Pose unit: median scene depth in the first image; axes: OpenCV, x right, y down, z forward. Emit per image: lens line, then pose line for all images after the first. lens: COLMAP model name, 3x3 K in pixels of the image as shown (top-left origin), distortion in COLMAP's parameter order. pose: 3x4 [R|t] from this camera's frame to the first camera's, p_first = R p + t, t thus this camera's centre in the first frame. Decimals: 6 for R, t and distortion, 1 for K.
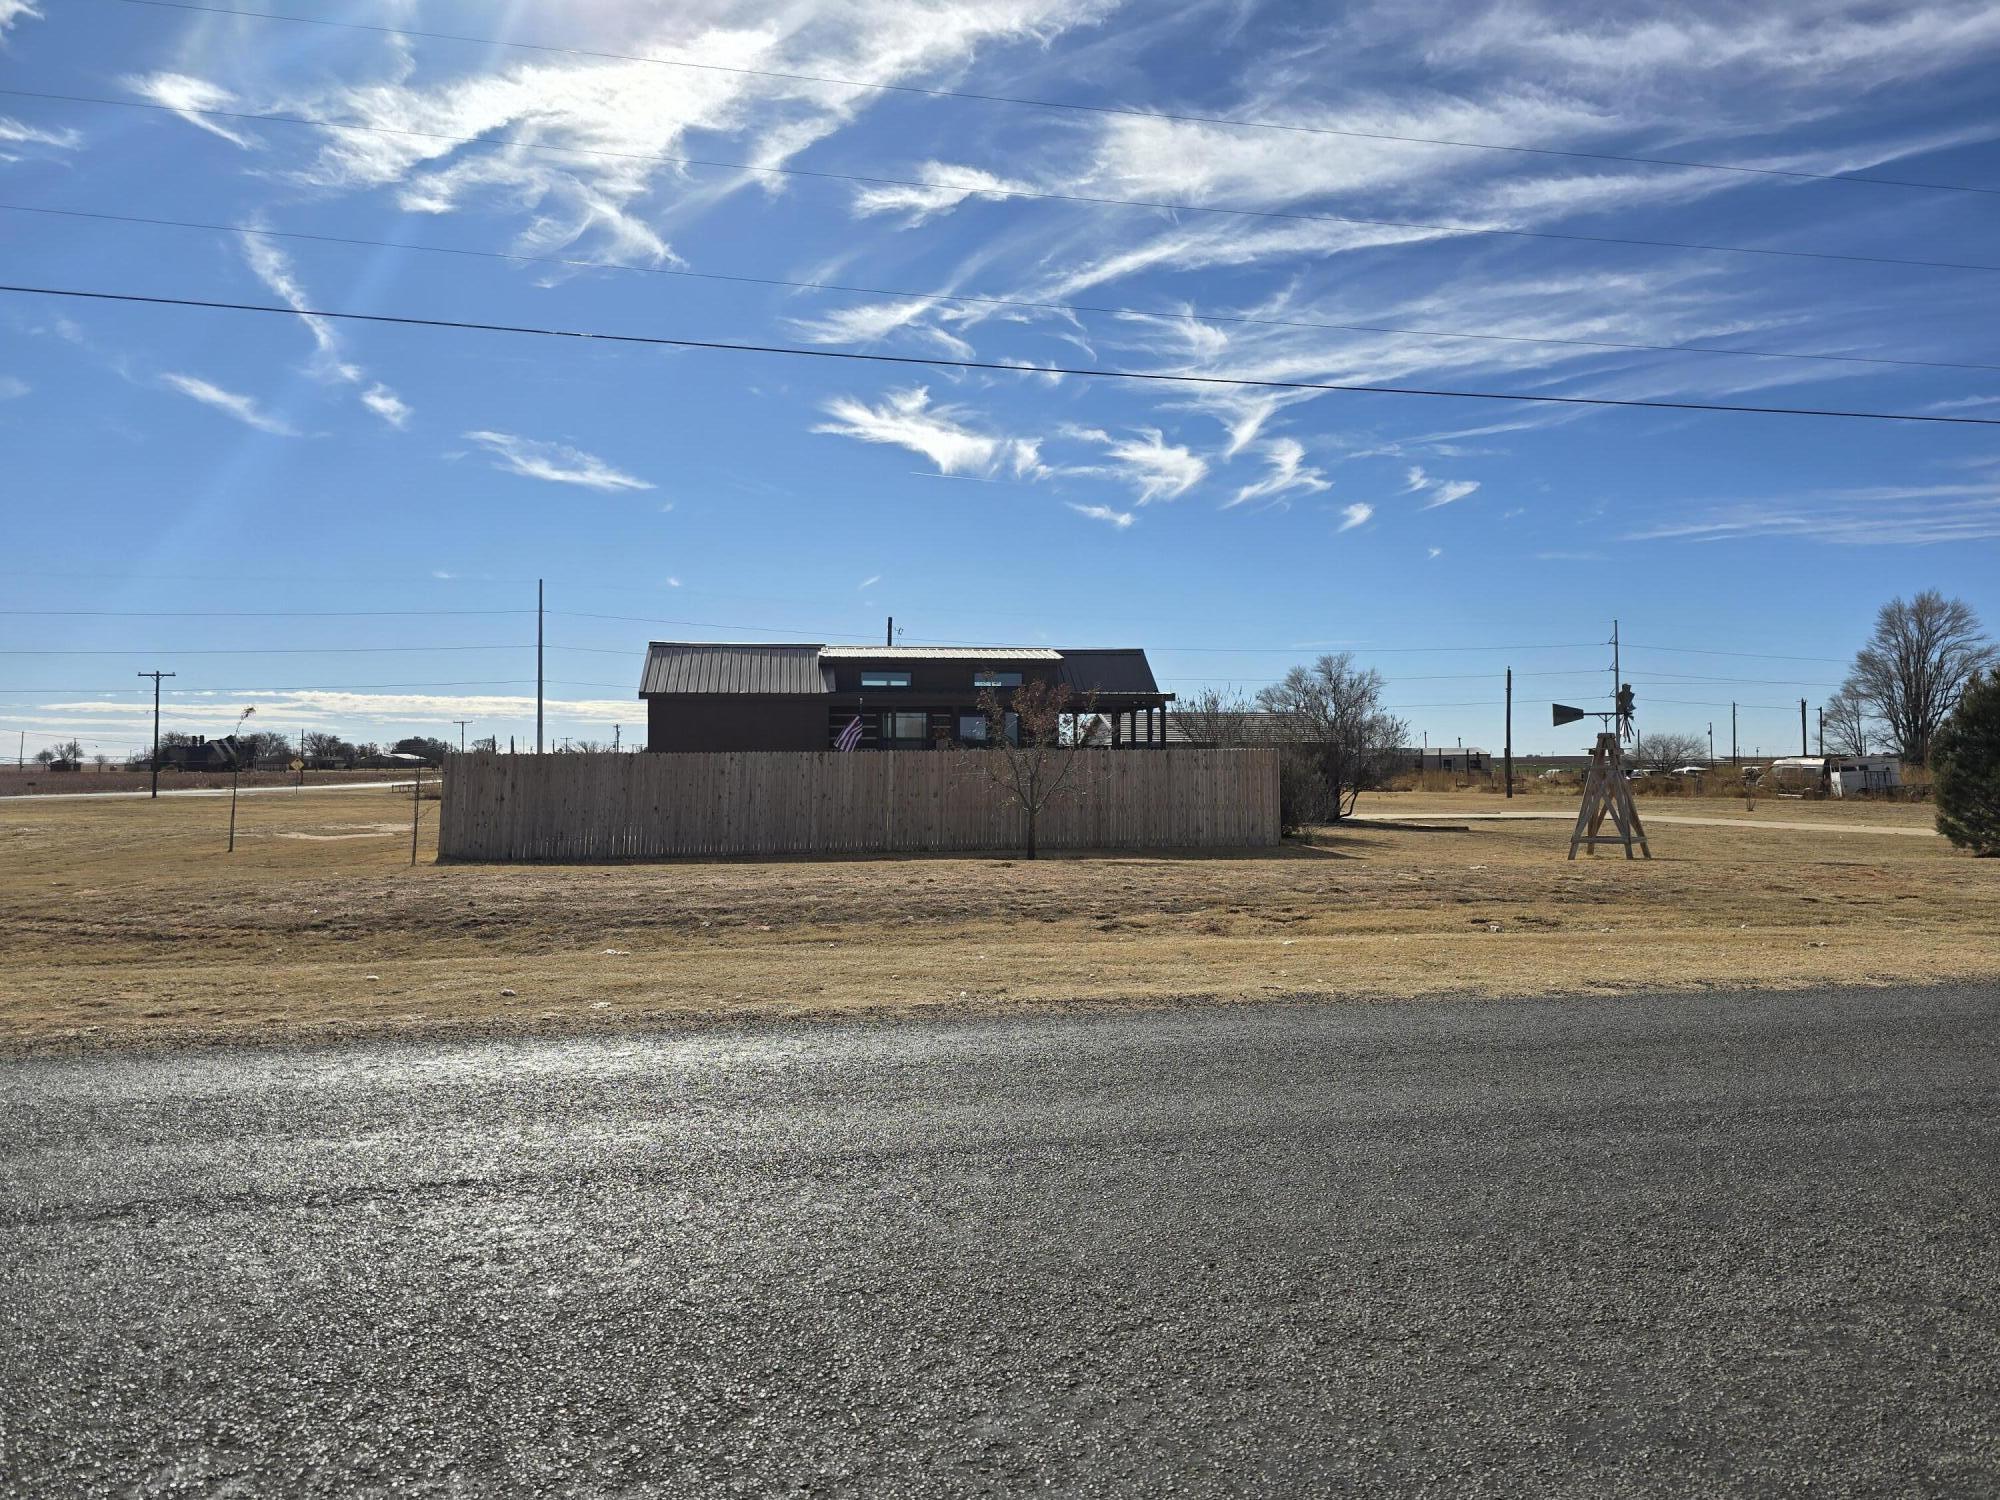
lens RADIAL K [[1524.7, 0, 1000.0], [0, 1524.7, 750.0], [0, 0, 1]] dist [-0.000479, -0.003317]
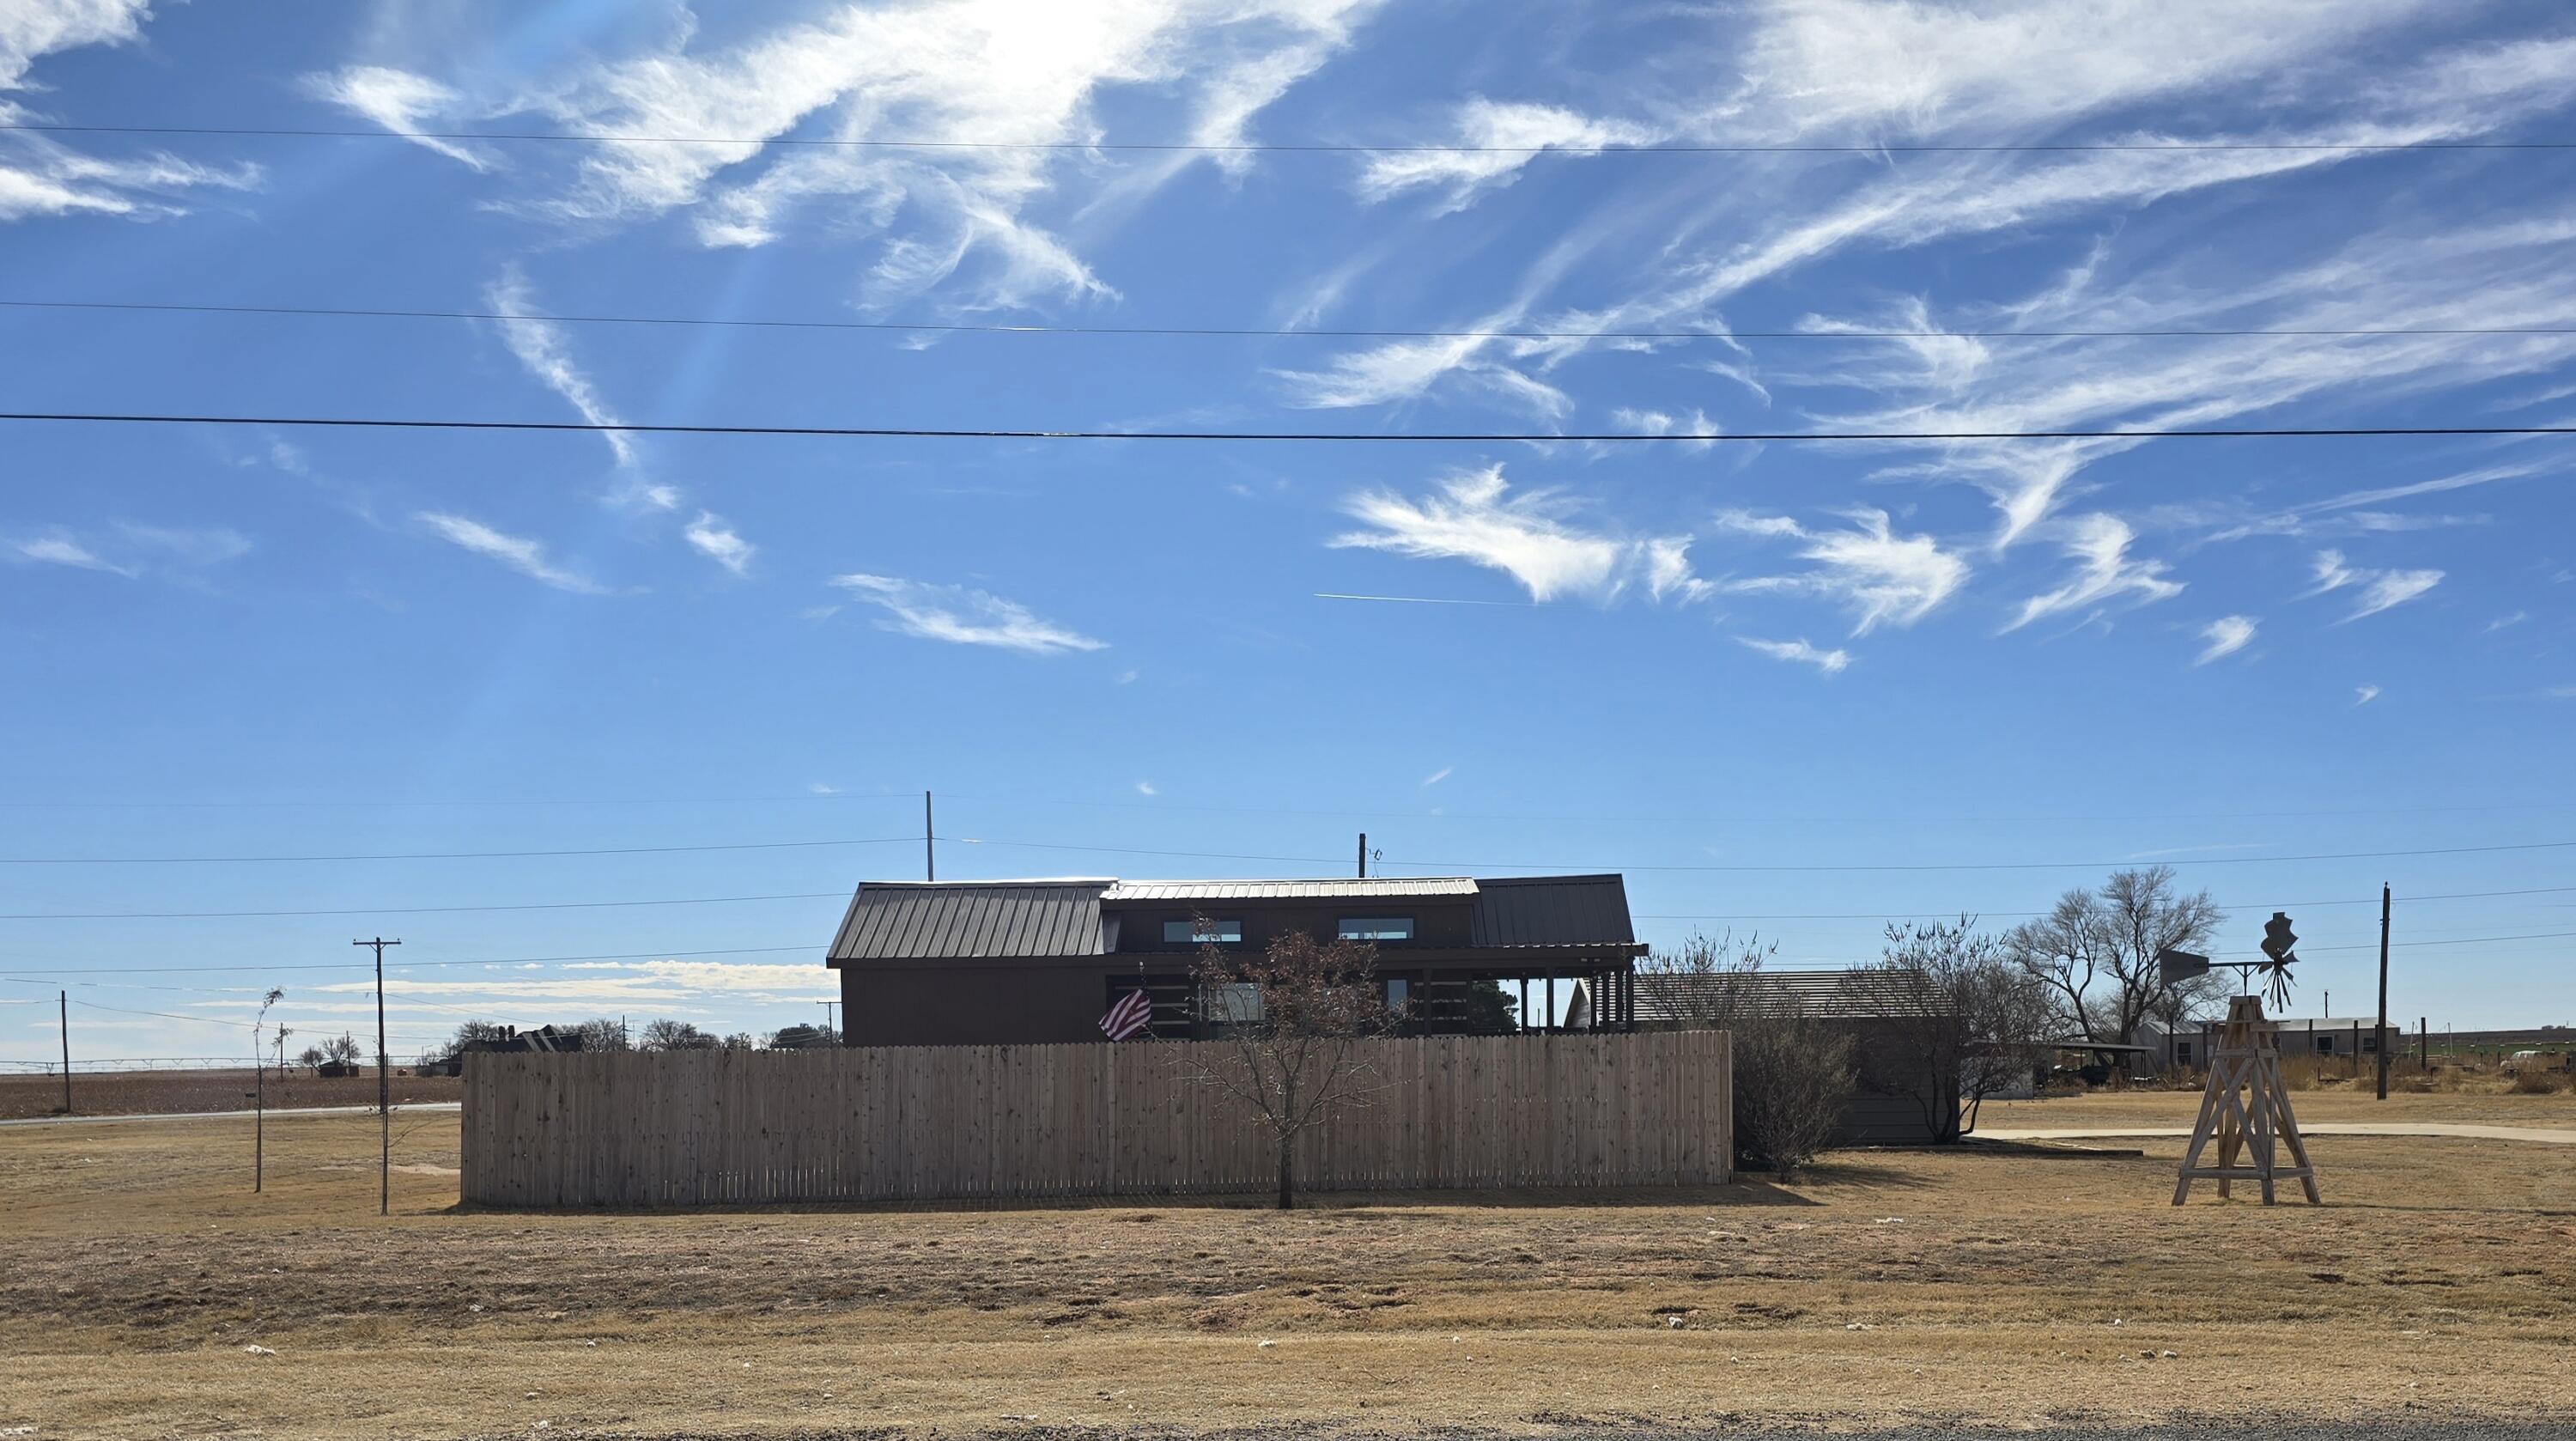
lens RADIAL K [[1220.0, 0, 1288.0], [0, 1220.0, 720.5], [0, 0, 1]] dist [-0.007888, 0.000927]
pose [[0.959464, -0.078182, -0.270768, -0.002417], [0.010044, 0.969627, -0.244383, -0.005052], [0.281651, 0.231758, 0.931108, 0.529256]]
